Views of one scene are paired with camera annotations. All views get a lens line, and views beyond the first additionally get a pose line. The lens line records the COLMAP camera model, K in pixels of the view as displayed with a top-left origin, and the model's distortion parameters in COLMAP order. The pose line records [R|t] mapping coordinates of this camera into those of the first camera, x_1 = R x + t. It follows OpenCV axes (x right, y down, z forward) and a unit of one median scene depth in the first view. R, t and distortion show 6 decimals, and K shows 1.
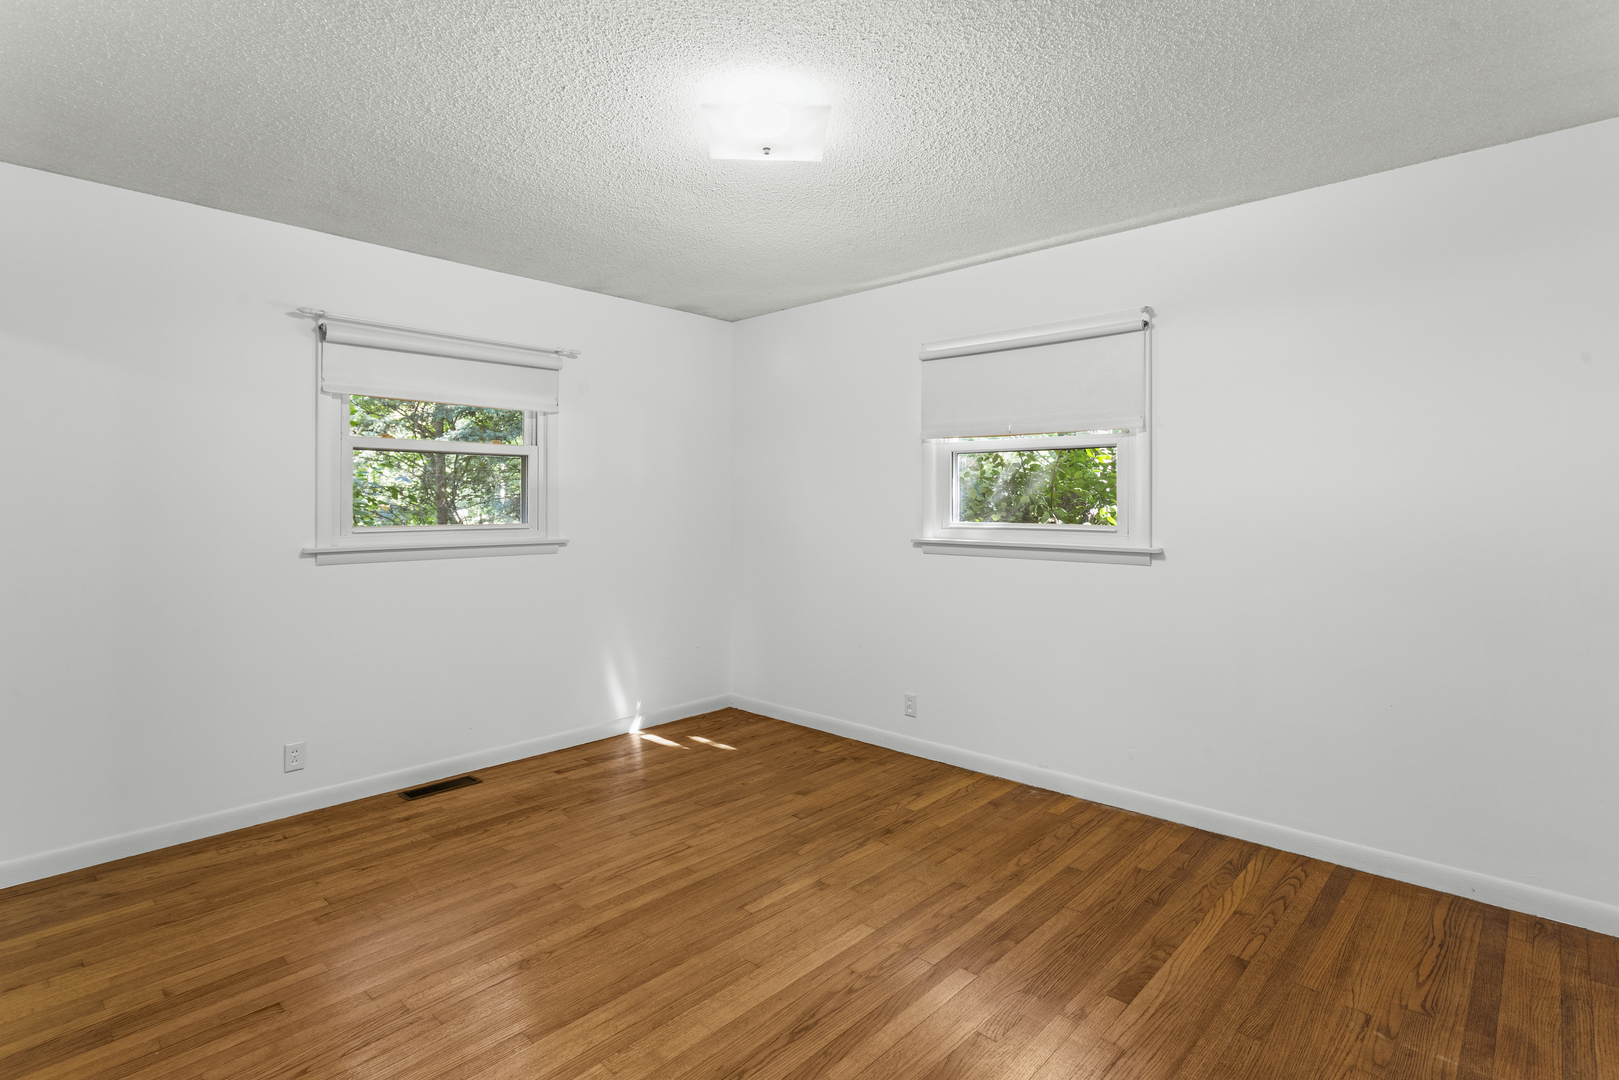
lens RADIAL K [[784.3, 0, 807.2], [0, 784.3, 525.3], [0, 0, 1]] dist [0.001873, 0.002591]
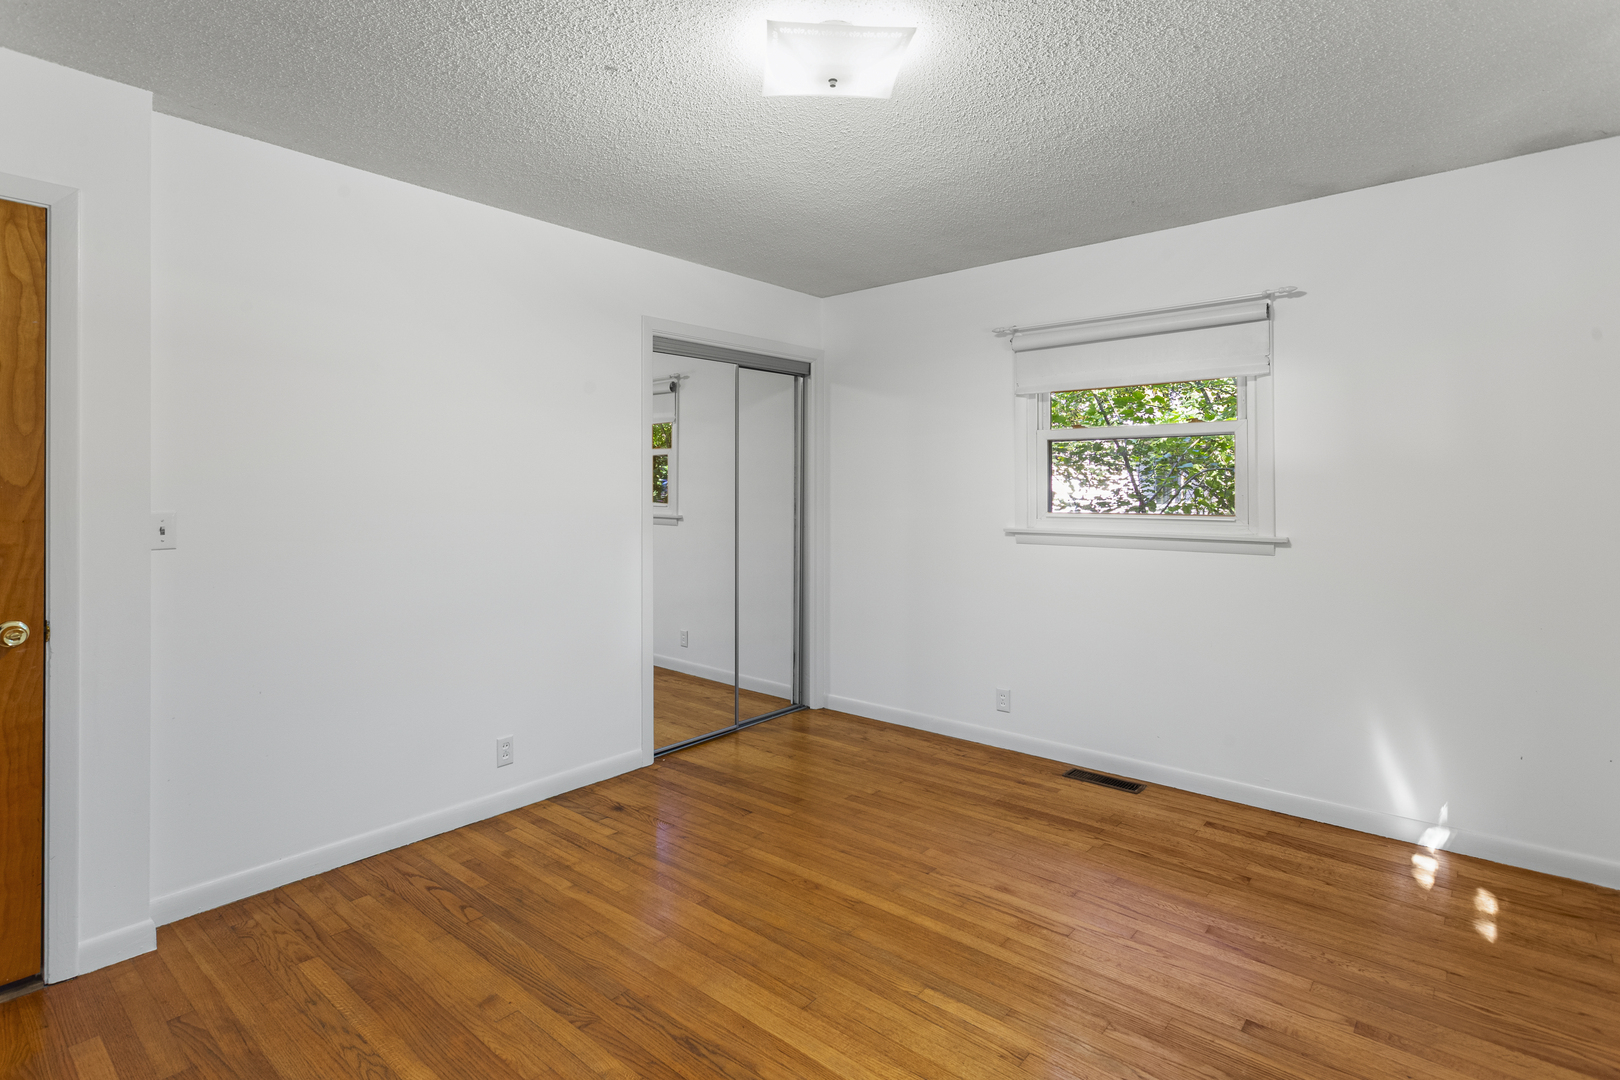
lens RADIAL K [[784.7, 0, 783.5], [0, 784.7, 498.6], [0, 0, 1]] dist [0.001873, 0.002591]
pose [[0.049657, 0.010670, -0.998709, 0.531978], [-0.028117, 0.999562, 0.009281, -0.016514], [0.998370, 0.027620, 0.049936, 0.591596]]
